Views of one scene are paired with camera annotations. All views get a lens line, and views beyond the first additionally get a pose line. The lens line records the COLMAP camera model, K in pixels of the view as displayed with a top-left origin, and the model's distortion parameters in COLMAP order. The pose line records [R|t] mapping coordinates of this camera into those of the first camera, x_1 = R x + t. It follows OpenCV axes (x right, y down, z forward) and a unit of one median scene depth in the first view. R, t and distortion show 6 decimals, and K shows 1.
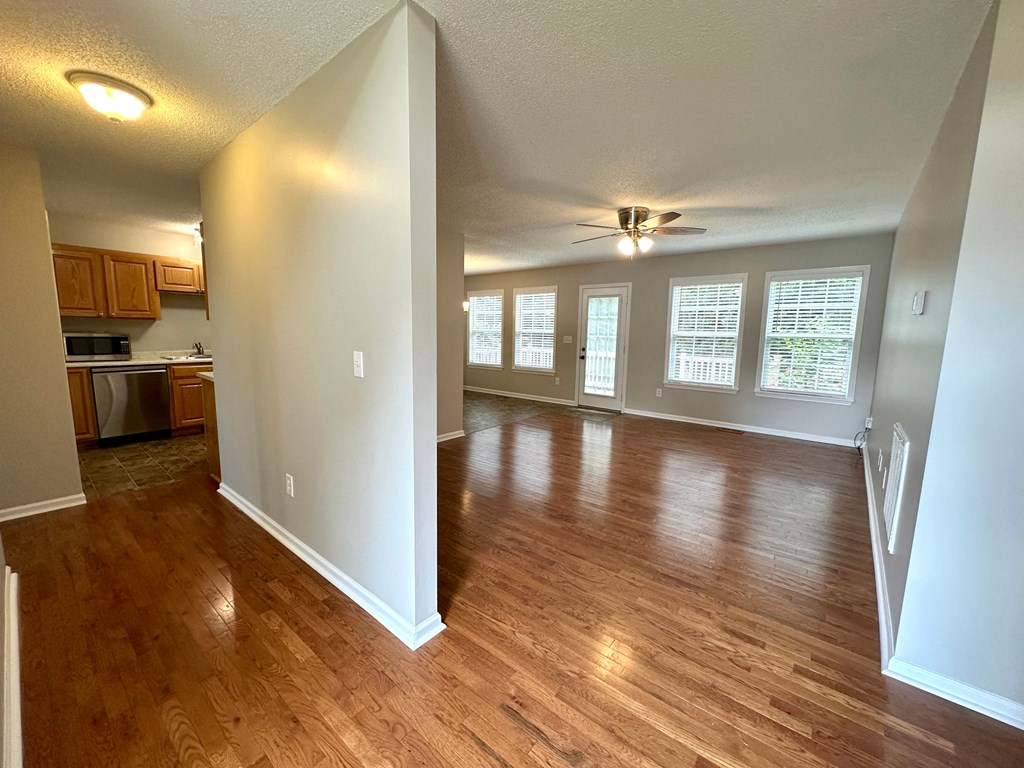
lens RADIAL K [[408.2, 0, 511.2], [0, 408.2, 384.0], [0, 0, 1]] dist [-0.000764, 0.000543]
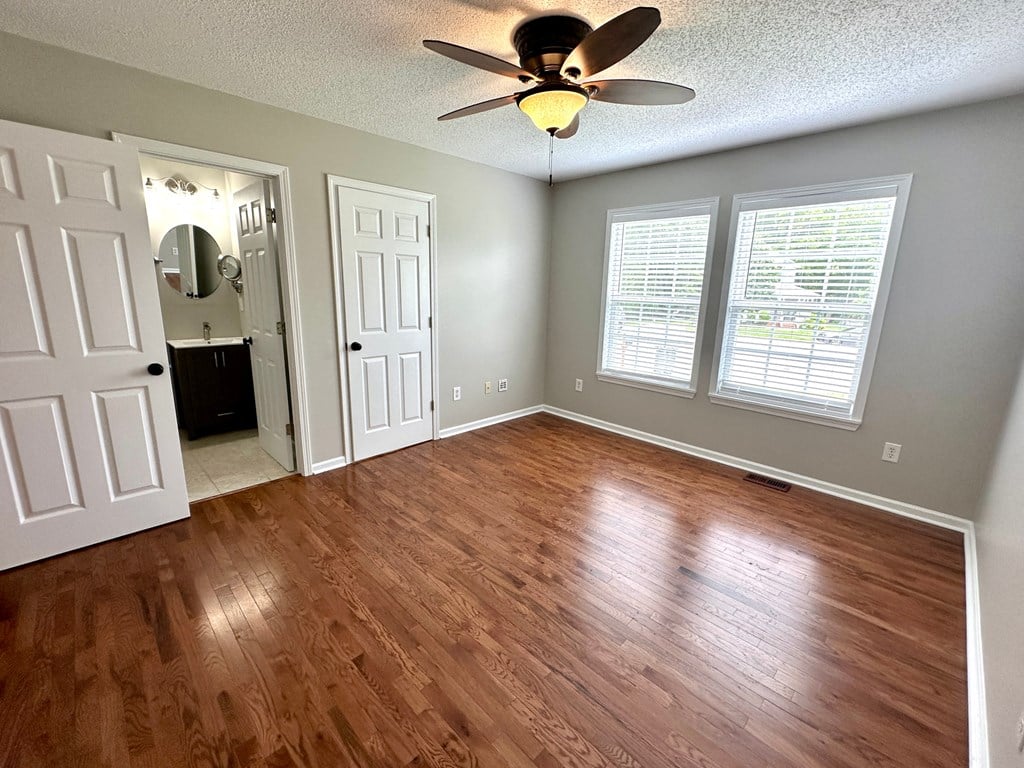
lens RADIAL K [[433.8, 0, 512.0], [0, 433.8, 384.0], [0, 0, 1]] dist [-0.000609, 0.000111]
pose [[0.994877, 0.035002, -0.094836, -0.182640], [-0.027036, 0.996098, 0.084012, -0.089721], [0.097406, -0.081018, 0.991942, 0.601746]]
